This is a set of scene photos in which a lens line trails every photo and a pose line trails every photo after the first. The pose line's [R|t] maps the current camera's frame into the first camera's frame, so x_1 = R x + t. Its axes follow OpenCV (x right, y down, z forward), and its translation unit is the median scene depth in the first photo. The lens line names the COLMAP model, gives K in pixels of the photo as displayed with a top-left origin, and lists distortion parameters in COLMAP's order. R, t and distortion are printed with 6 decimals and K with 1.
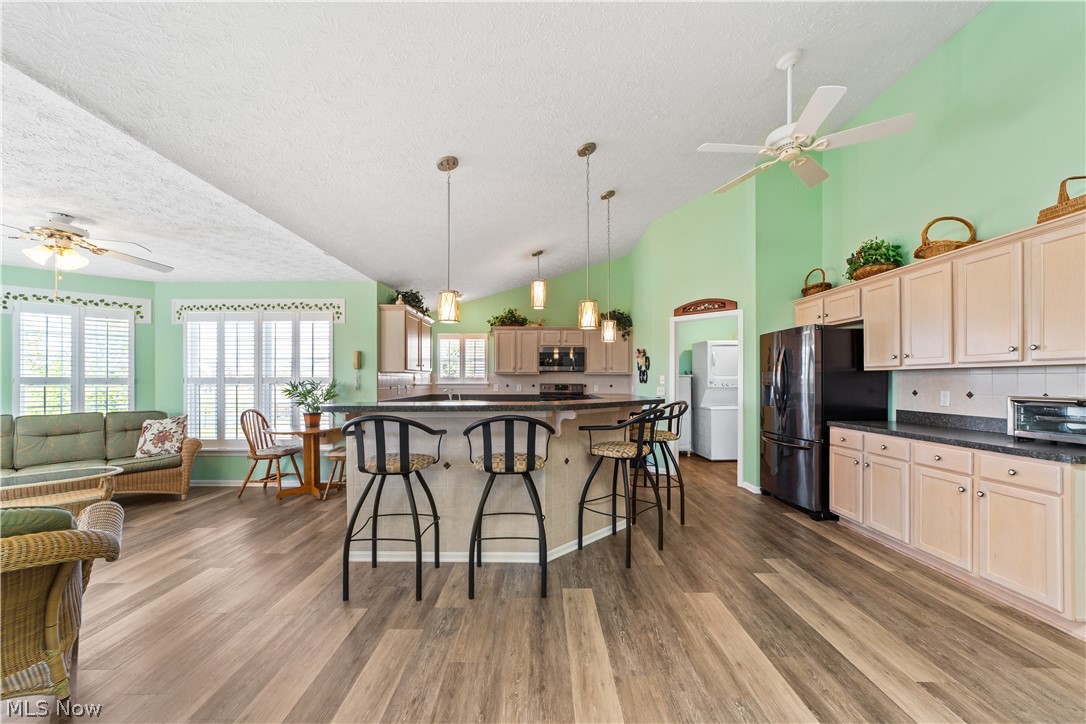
lens RADIAL K [[429.5, 0, 546.2], [0, 429.5, 380.1], [0, 0, 1]] dist [-0.001854, 0.000541]
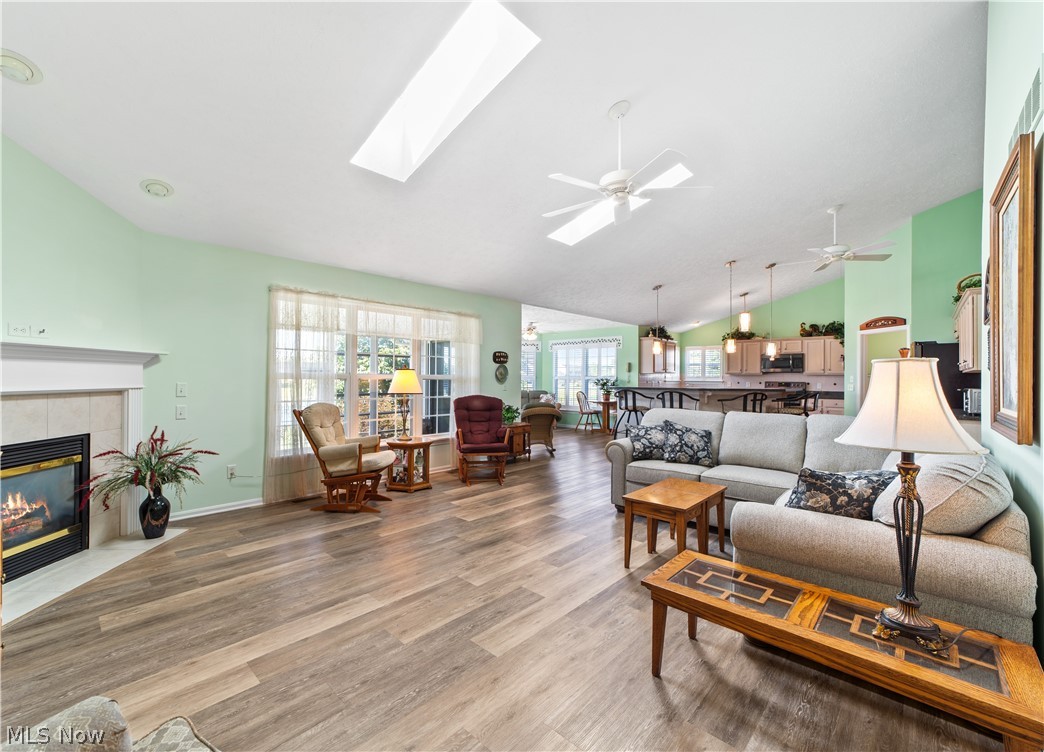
lens RADIAL K [[451.1, 0, 465.1], [0, 451.1, 376.8], [0, 0, 1]] dist [-0.010509, -0.000033]
pose [[0.685116, 0.004060, -0.728423, 0.527974], [-0.008212, 0.999964, -0.002151, 0.005905], [0.728388, 0.007455, 0.685125, -0.911713]]
